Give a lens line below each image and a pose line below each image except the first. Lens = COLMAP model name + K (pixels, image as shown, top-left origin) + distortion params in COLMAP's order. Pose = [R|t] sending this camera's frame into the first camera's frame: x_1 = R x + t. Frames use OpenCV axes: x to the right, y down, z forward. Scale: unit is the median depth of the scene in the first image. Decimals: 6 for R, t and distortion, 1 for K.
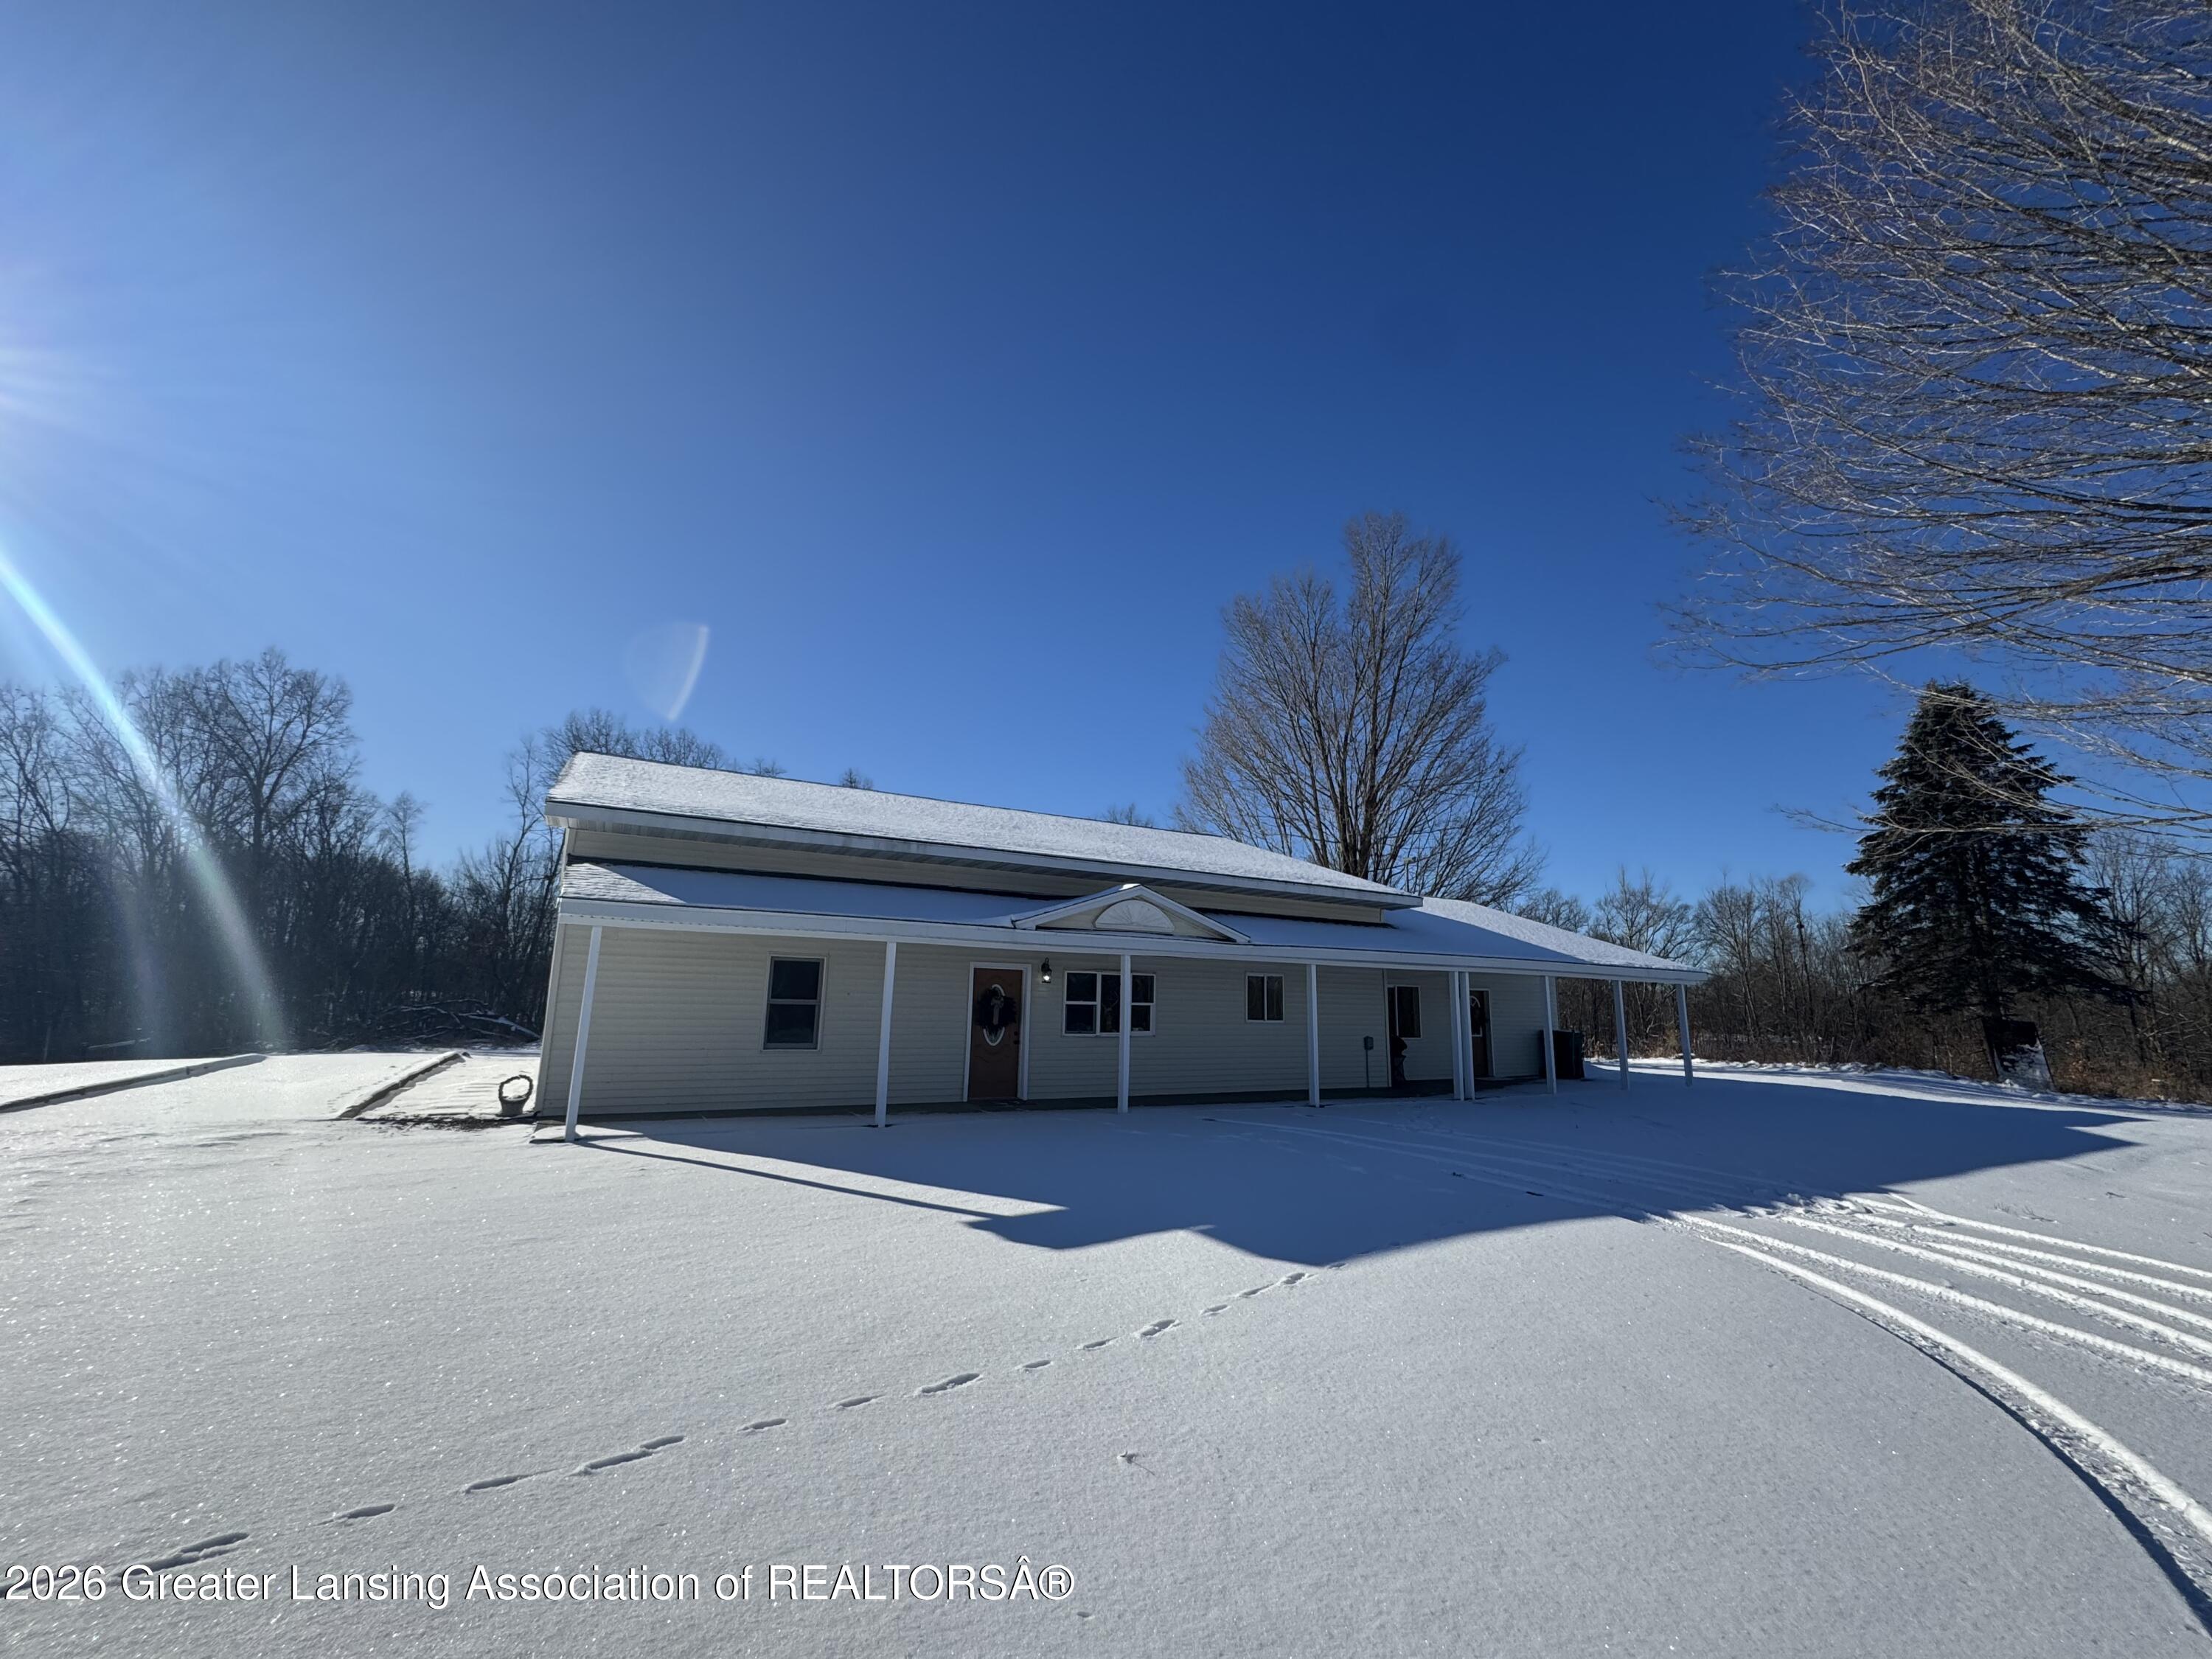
lens RADIAL K [[891.2, 0, 1106.0], [0, 891.2, 829.5], [0, 0, 1]] dist [0.001416, 0.000025]
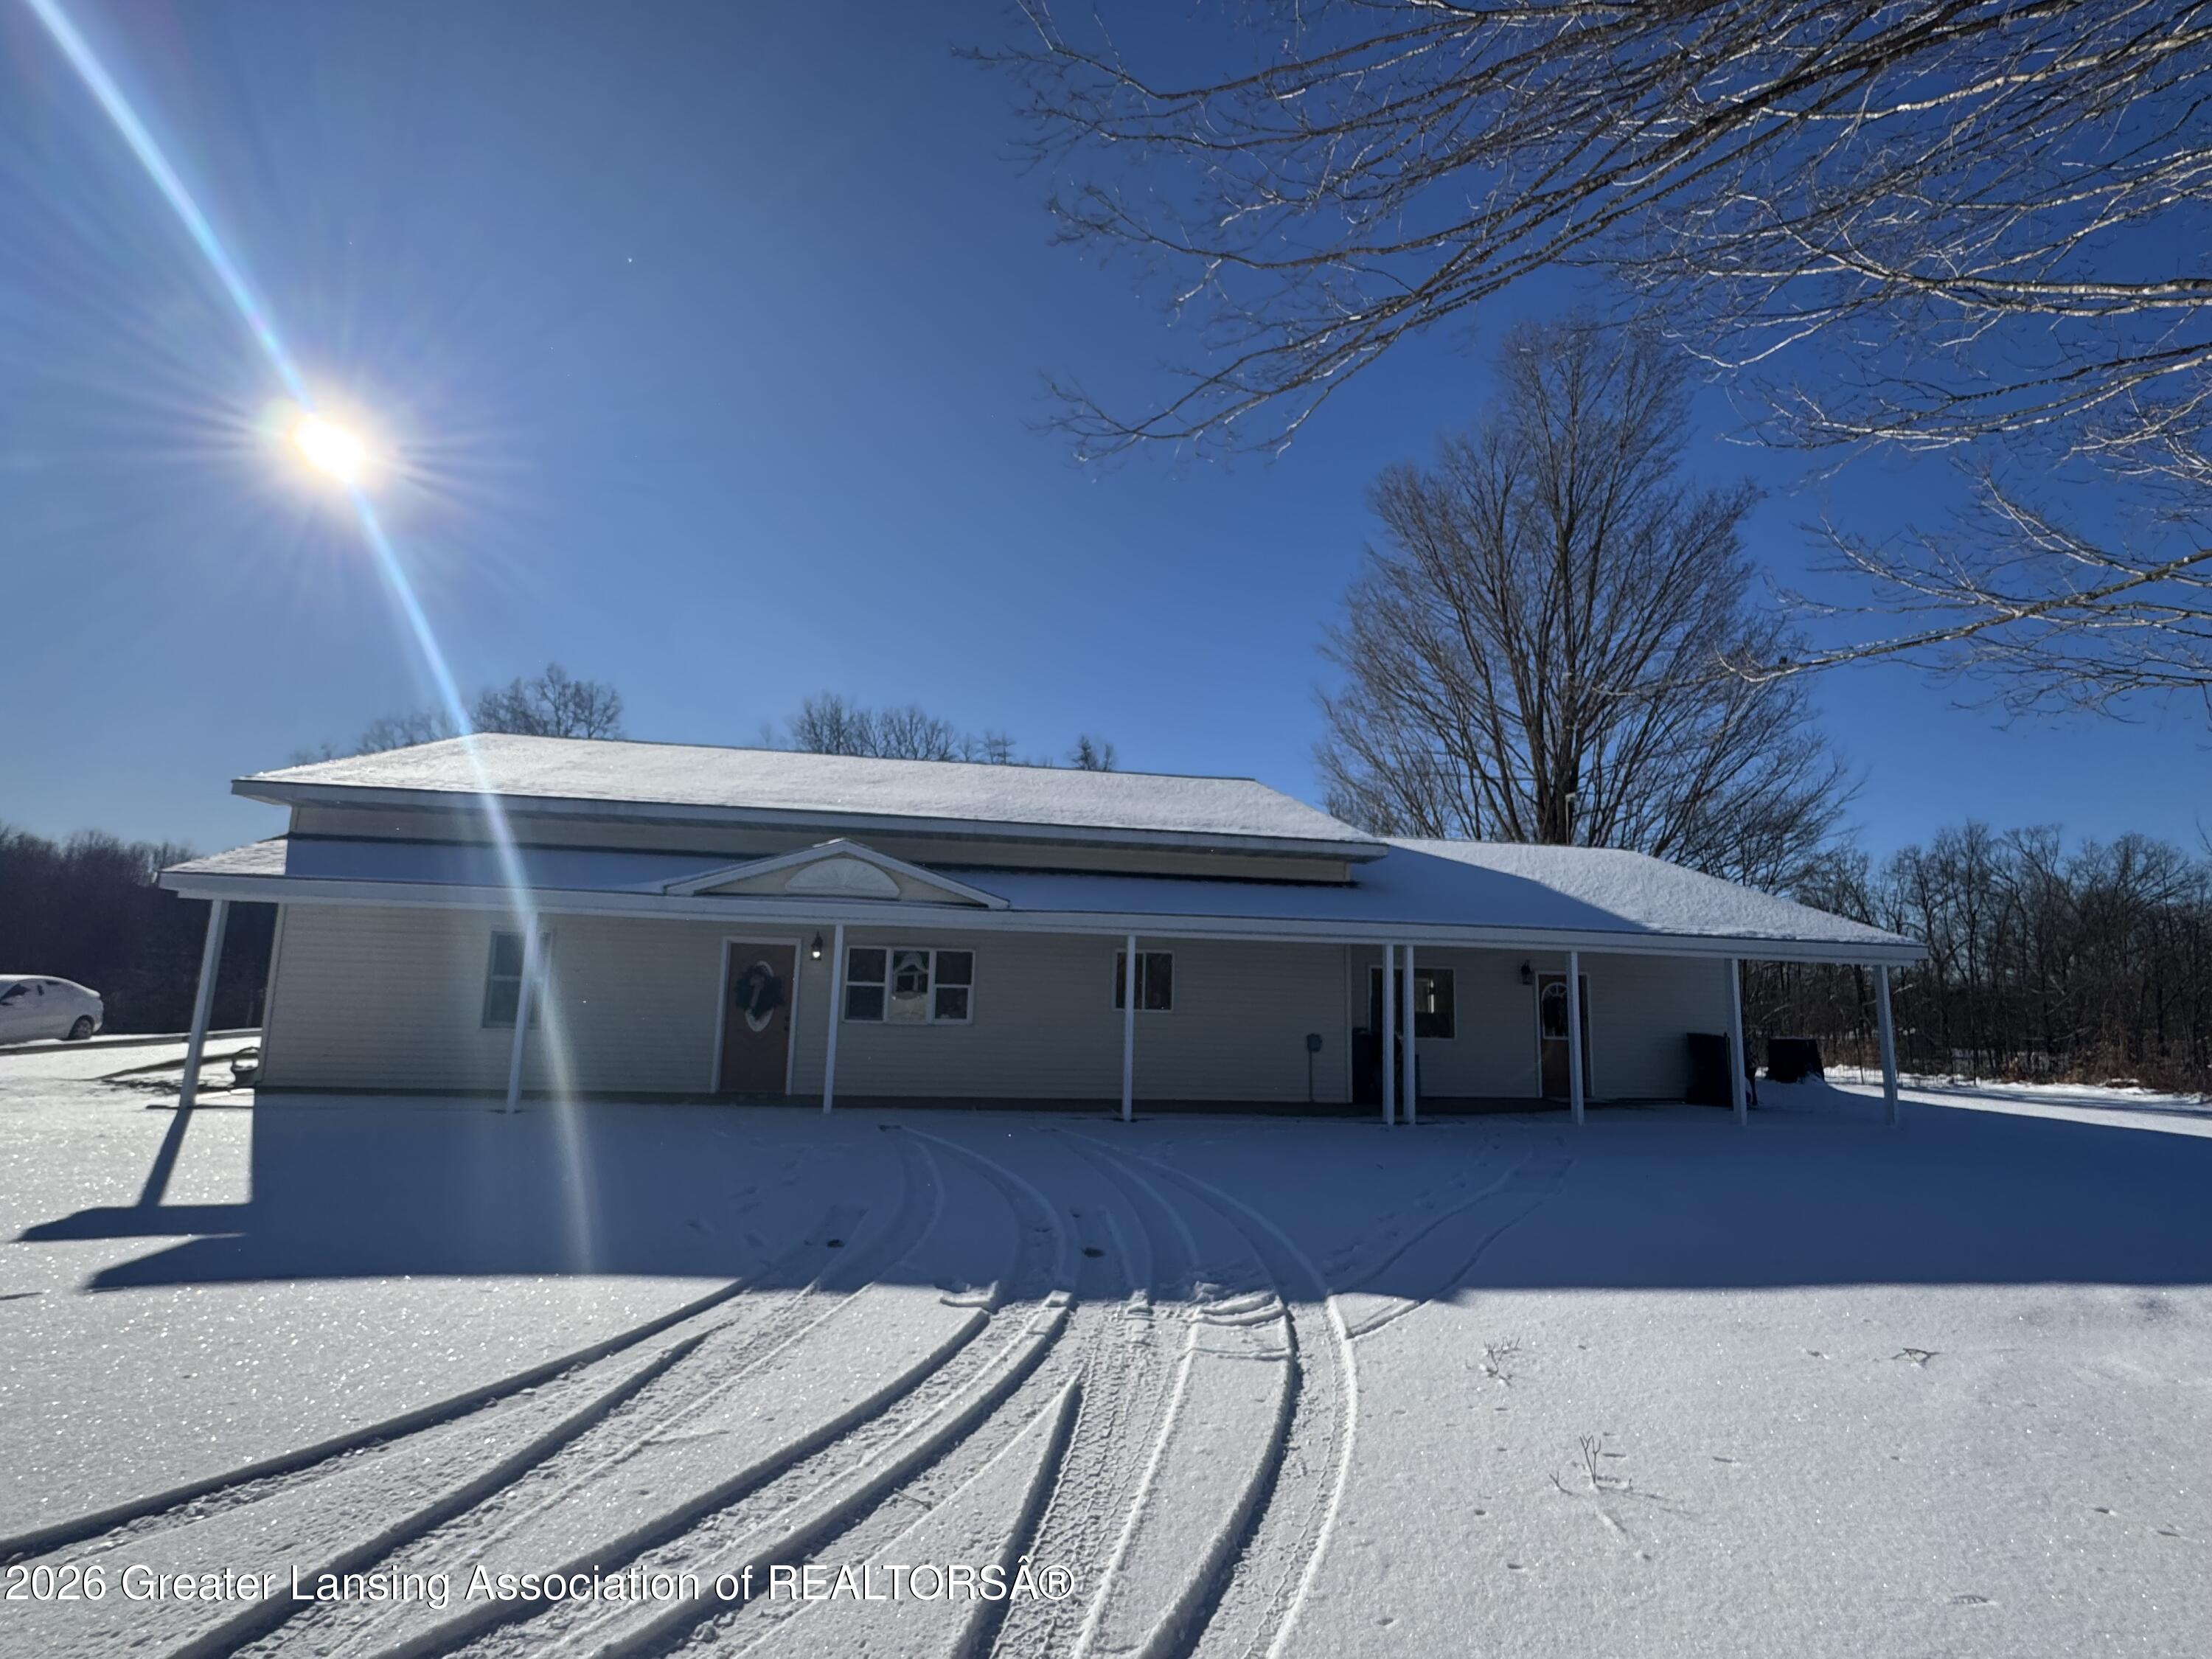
lens RADIAL K [[1024.4, 0, 1106.0], [0, 1024.4, 829.5], [0, 0, 1]] dist [-0.022552, 0.000026]
pose [[0.940368, -0.048484, -0.336685, 0.423164], [0.060425, 0.997858, 0.025073, 0.033291], [0.334748, -0.043922, 0.941284, 0.149609]]
